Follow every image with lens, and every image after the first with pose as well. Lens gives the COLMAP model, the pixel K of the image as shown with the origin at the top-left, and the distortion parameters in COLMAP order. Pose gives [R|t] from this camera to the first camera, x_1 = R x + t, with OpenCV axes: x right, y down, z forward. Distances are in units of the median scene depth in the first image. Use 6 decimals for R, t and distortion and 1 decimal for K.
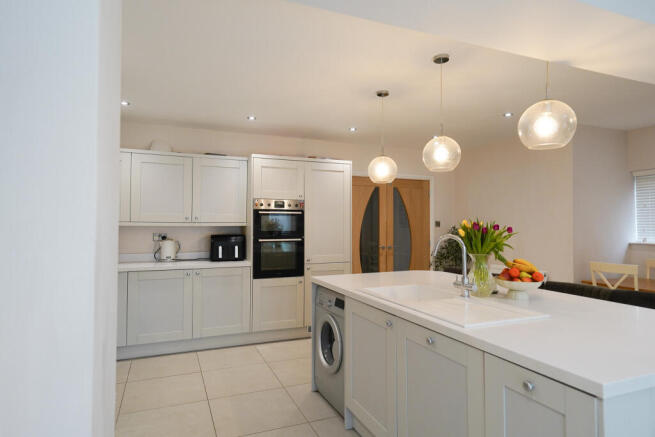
lens RADIAL K [[390.7, 0, 327.5], [0, 390.7, 218.5], [0, 0, 1]] dist [0.044064, 0.000134]
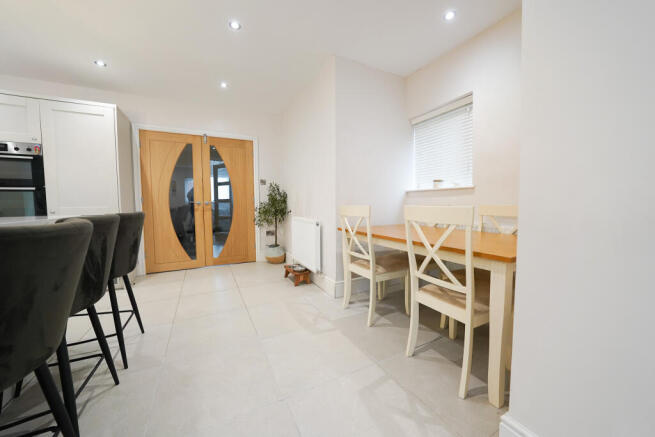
lens RADIAL K [[243.7, 0, 323.2], [0, 243.7, 216.3], [0, 0, 1]] dist [-0.000149, -0.000005]
pose [[0.998839, -0.015863, 0.045482, 0.598947], [0.012945, 0.997883, 0.063739, 0.097306], [-0.046397, -0.063077, 0.996930, 0.457035]]
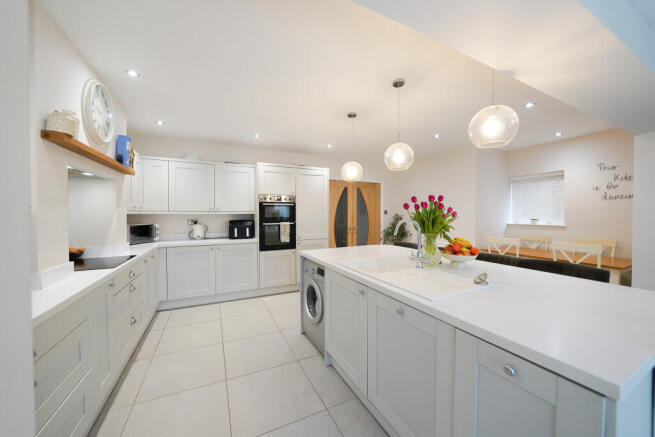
lens RADIAL K [[238.0, 0, 326.2], [0, 238.0, 219.7], [0, 0, 1]] dist [-0.000160, -0.000001]
pose [[0.998582, -0.005294, 0.052979, 0.005543], [0.003175, 0.999195, 0.039998, 0.007214], [-0.053148, -0.039773, 0.997794, 0.139534]]
